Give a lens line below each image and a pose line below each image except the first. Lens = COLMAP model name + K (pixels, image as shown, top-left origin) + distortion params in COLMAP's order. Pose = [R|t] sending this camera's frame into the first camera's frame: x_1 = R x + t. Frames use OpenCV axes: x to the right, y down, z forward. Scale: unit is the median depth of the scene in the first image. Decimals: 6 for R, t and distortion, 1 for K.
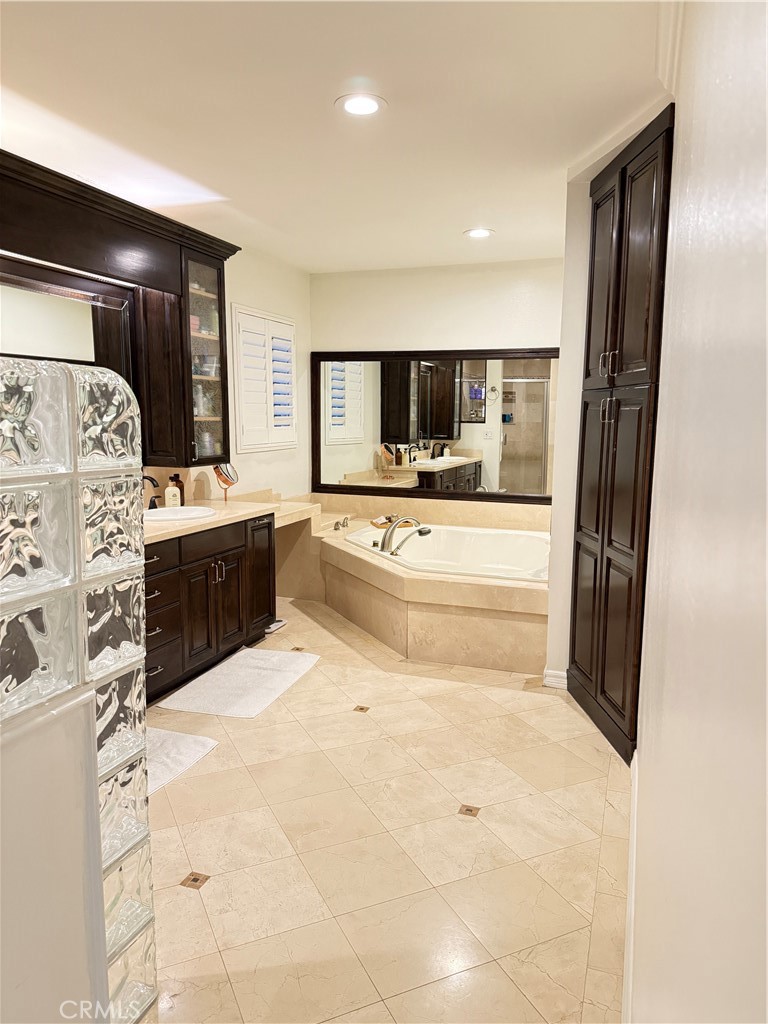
lens RADIAL K [[720.3, 0, 384.0], [0, 720.3, 512.0], [0, 0, 1]] dist [0.006818, -0.001621]
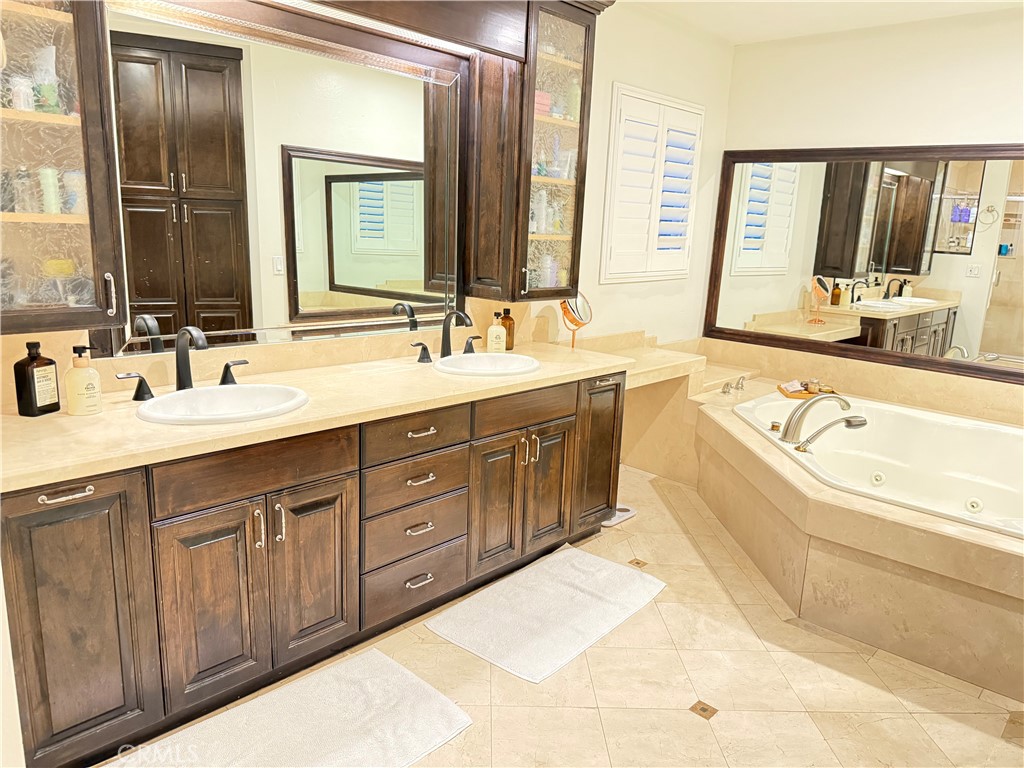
lens RADIAL K [[730.4, 0, 495.3], [0, 730.4, 385.9], [0, 0, 1]] dist [0.088516, -0.143910]
pose [[0.913076, 0.118645, -0.390148, 0.015230], [-0.089906, 0.991767, 0.091189, -0.037131], [0.397755, -0.048186, 0.916225, 0.251475]]
